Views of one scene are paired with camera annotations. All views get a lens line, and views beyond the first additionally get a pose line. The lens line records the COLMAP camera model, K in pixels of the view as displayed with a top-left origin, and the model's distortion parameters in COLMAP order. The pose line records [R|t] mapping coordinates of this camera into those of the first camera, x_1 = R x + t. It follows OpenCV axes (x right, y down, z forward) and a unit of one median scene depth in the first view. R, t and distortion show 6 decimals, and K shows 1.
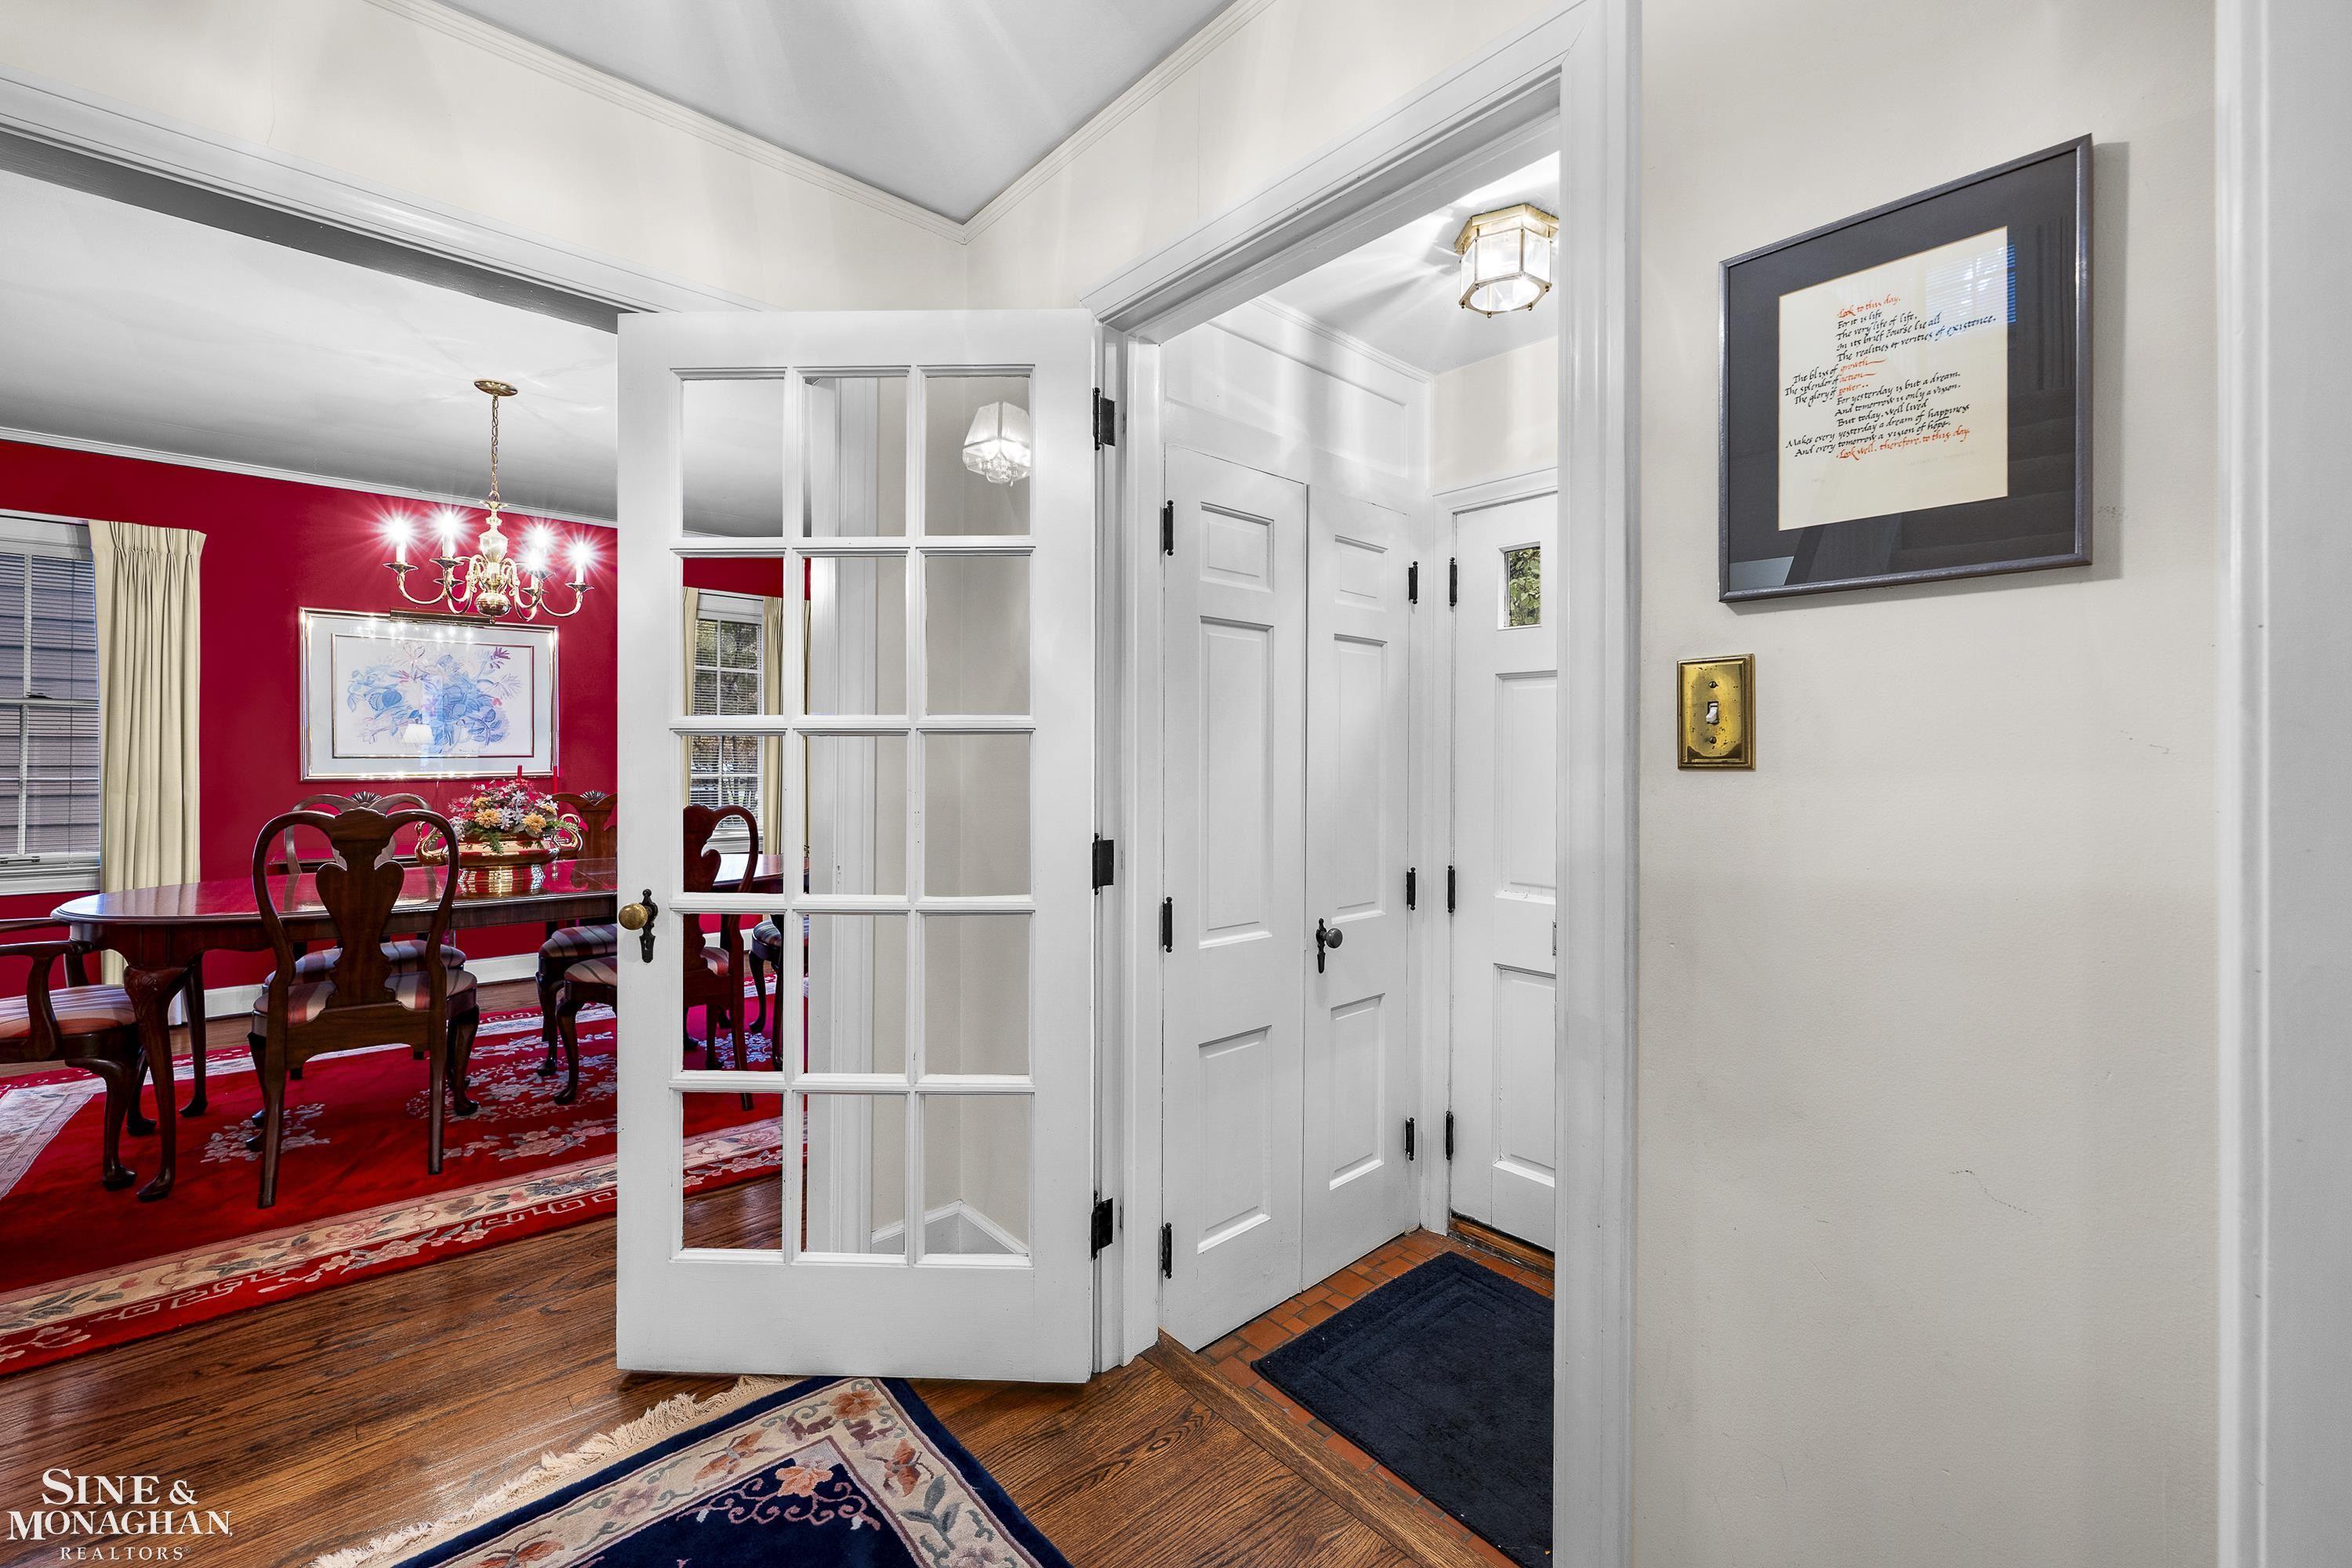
lens RADIAL K [[944.2, 0, 1173.1], [0, 944.2, 757.2], [0, 0, 1]] dist [-0.000020, 0.000199]
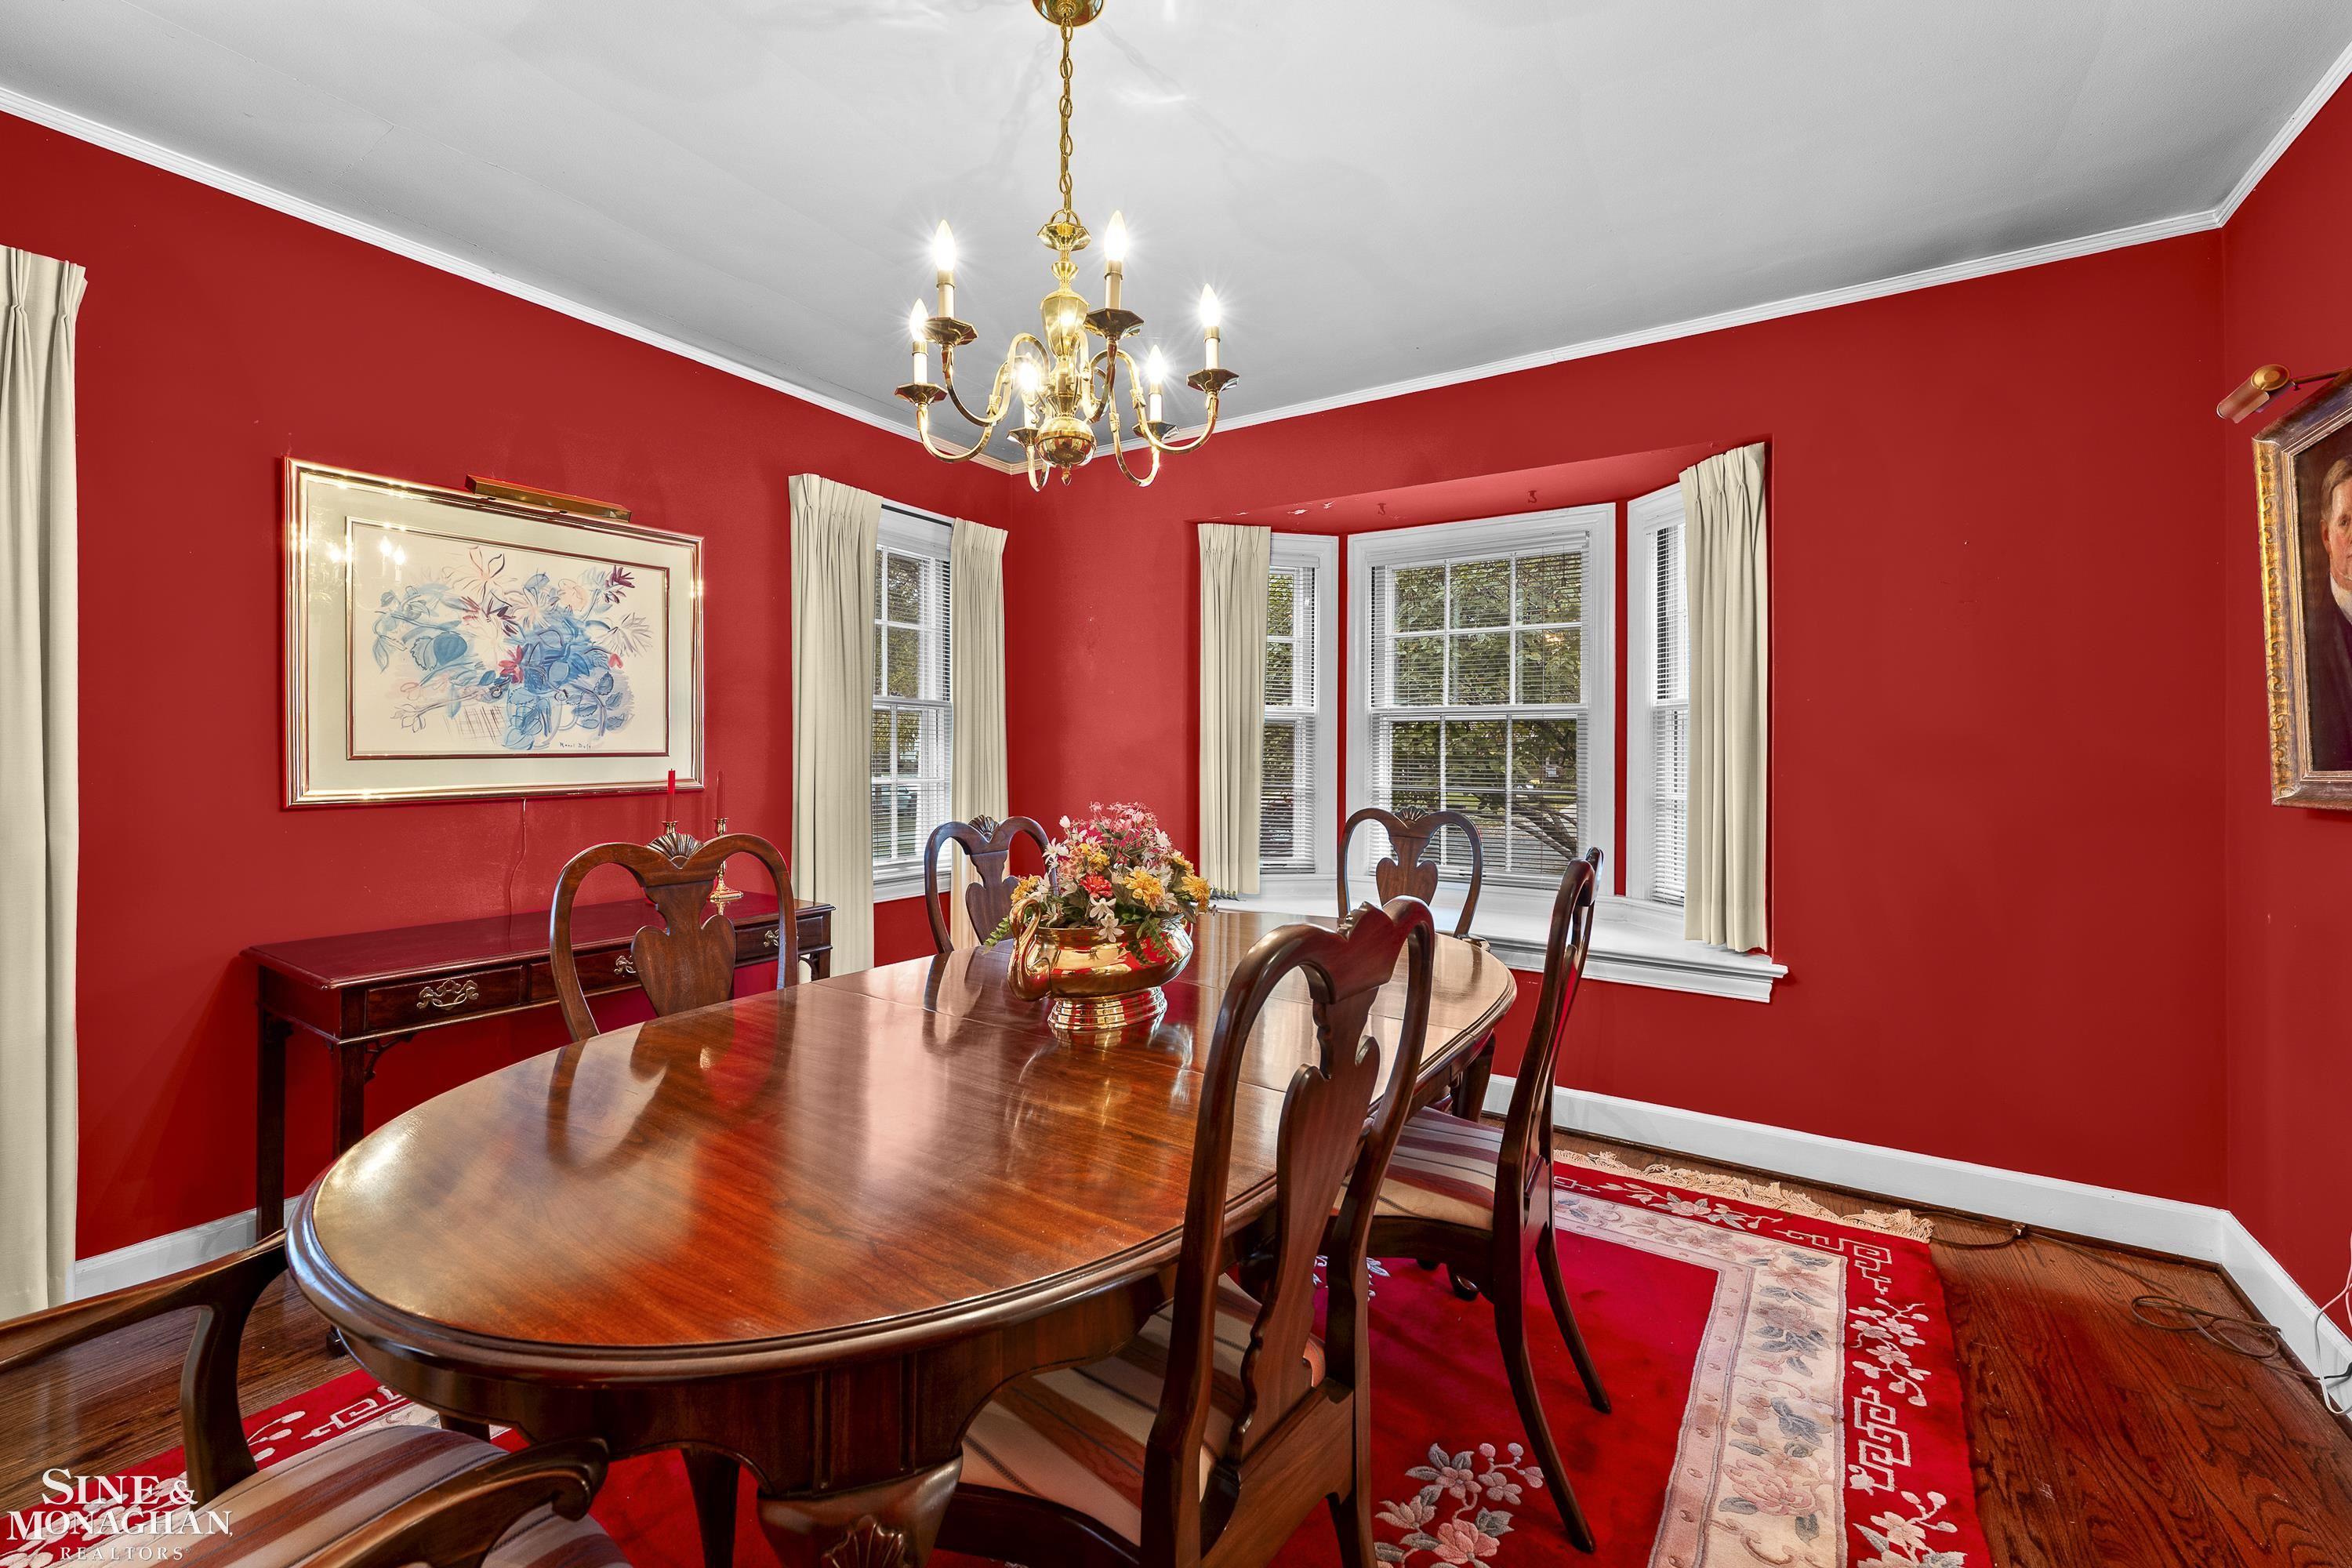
lens RADIAL K [[948.4, 0, 1179.8], [0, 948.4, 747.9], [0, 0, 1]] dist [0.001373, 0.000116]
pose [[0.965438, -0.002289, 0.260621, -0.544093], [0.003068, 0.999992, -0.002579, -0.002423], [-0.260613, 0.003289, 0.965438, 0.354056]]
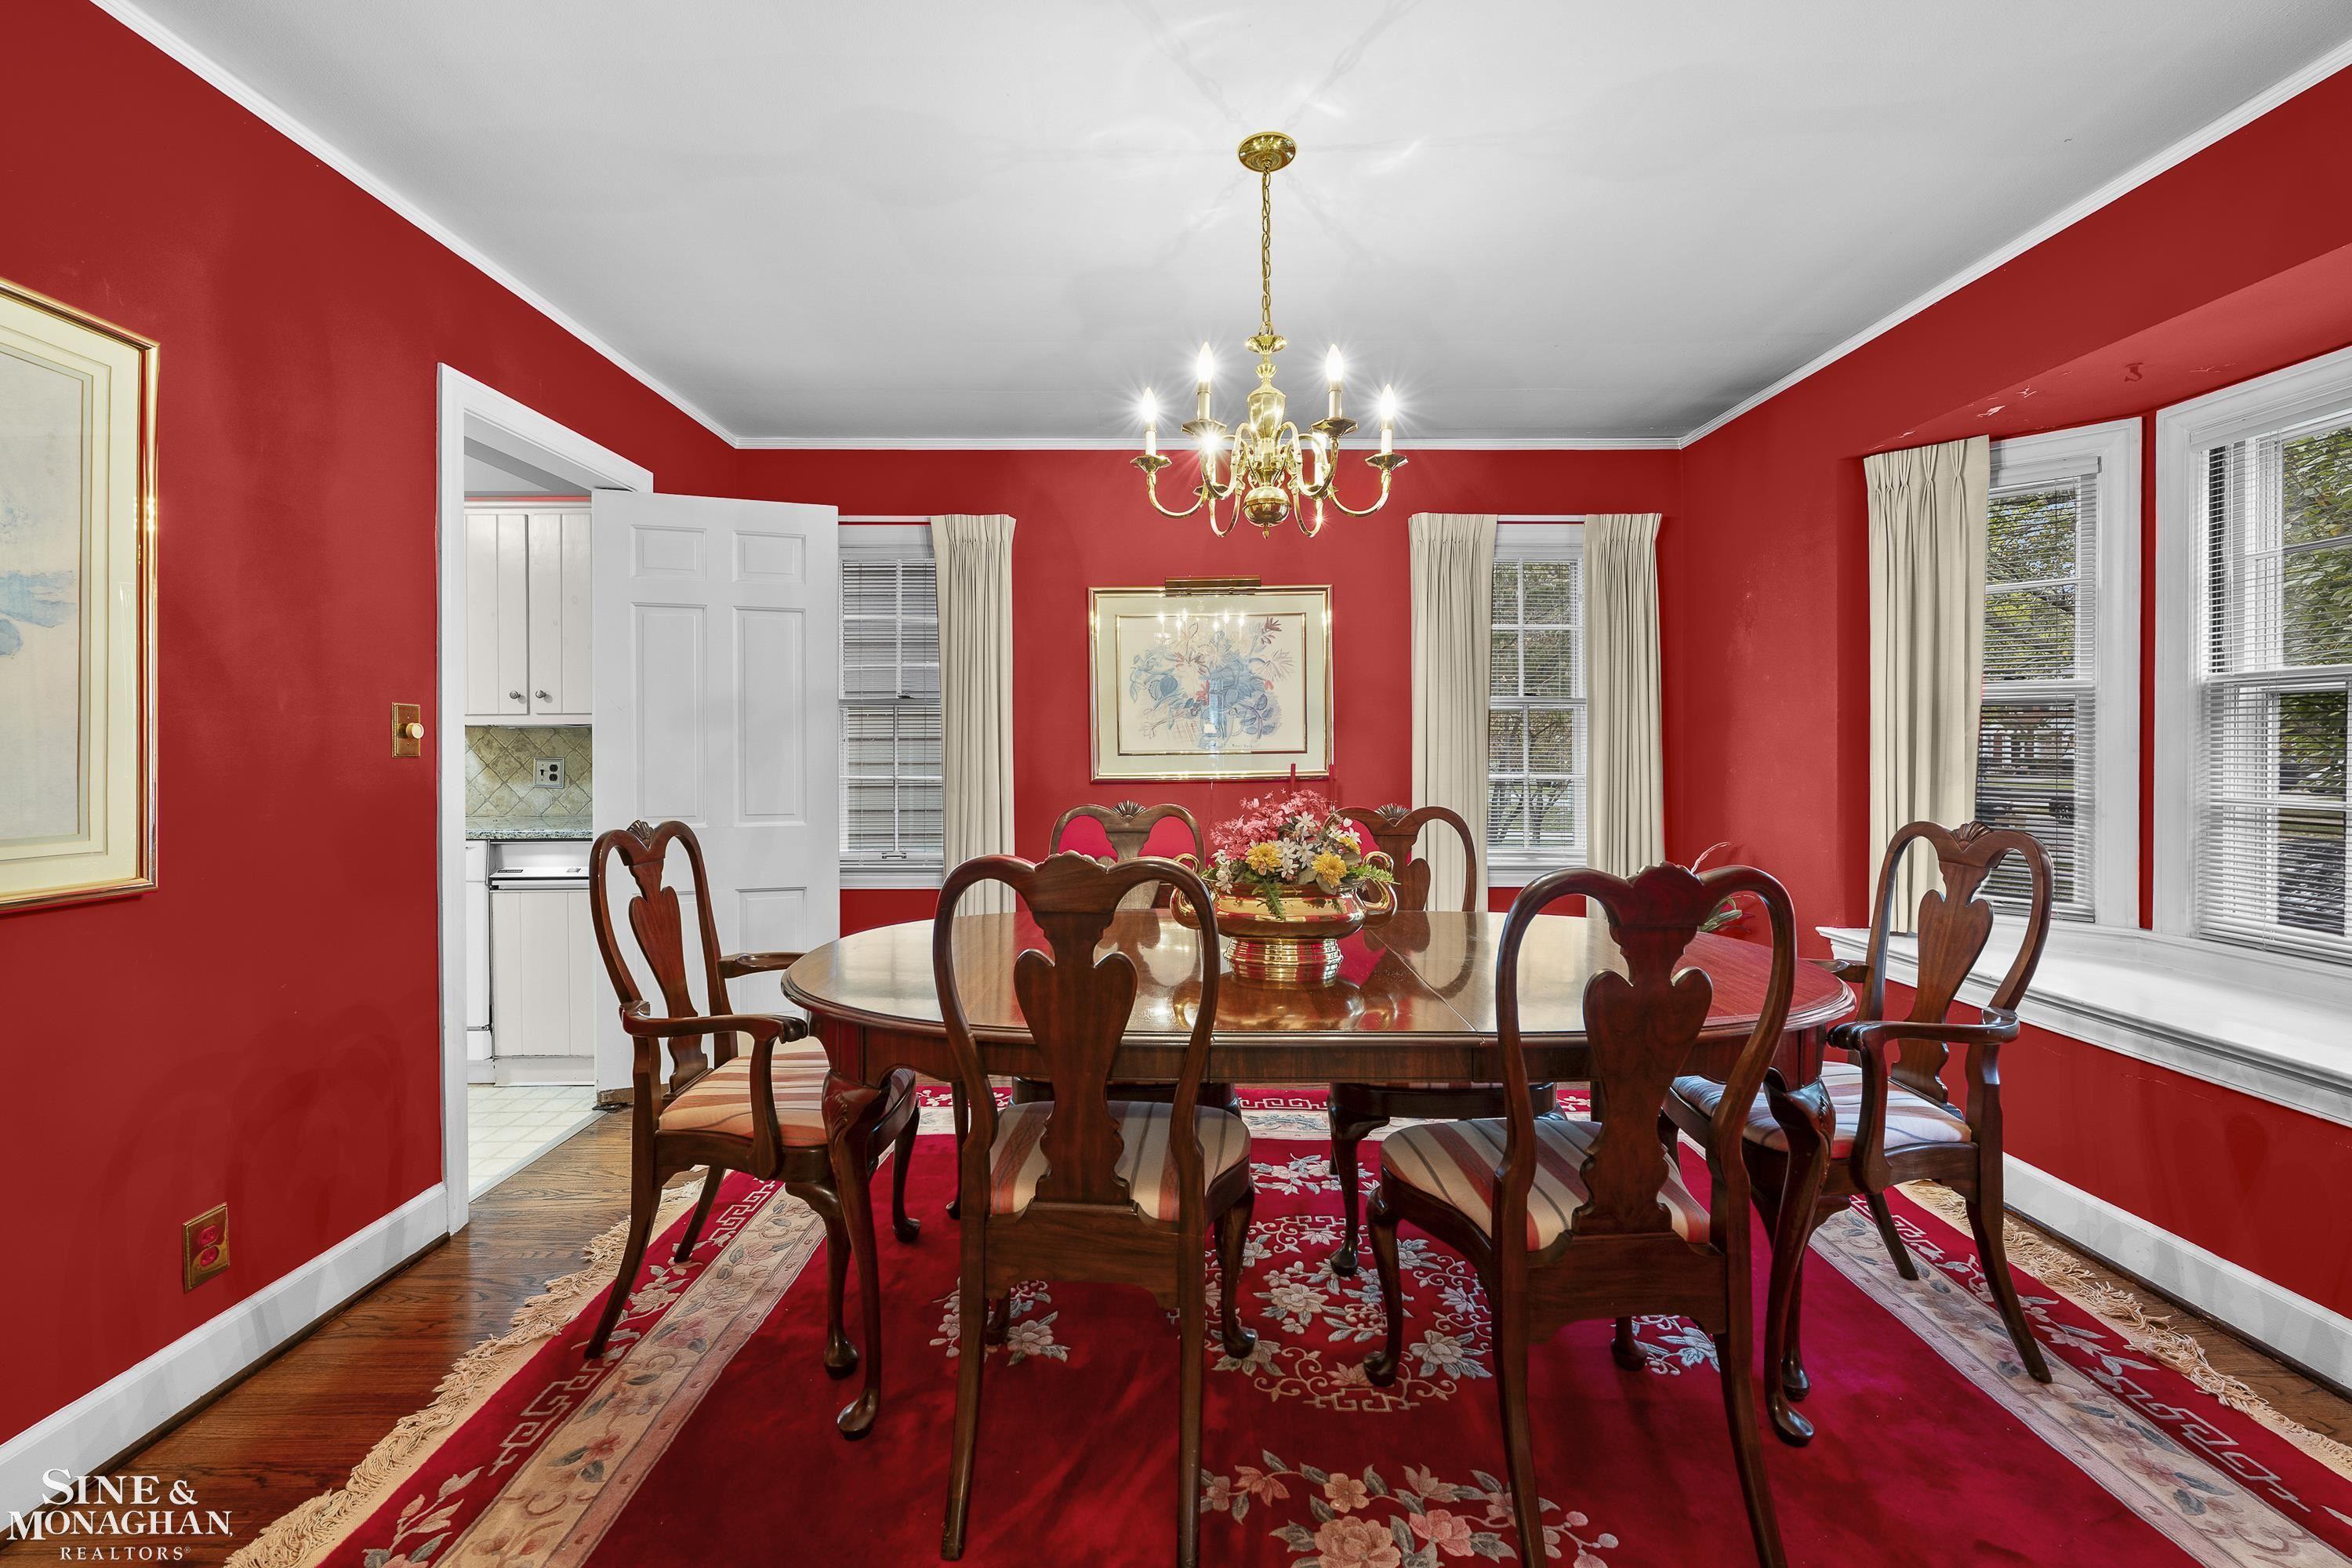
lens RADIAL K [[944.2, 0, 1173.1], [0, 944.2, 757.2], [0, 0, 1]] dist [-0.000020, 0.000199]
pose [[0.753201, -0.003806, -0.657779, -0.248697], [0.009248, 0.999946, 0.004804, -0.001134], [0.657725, -0.009702, 0.753195, 0.340000]]
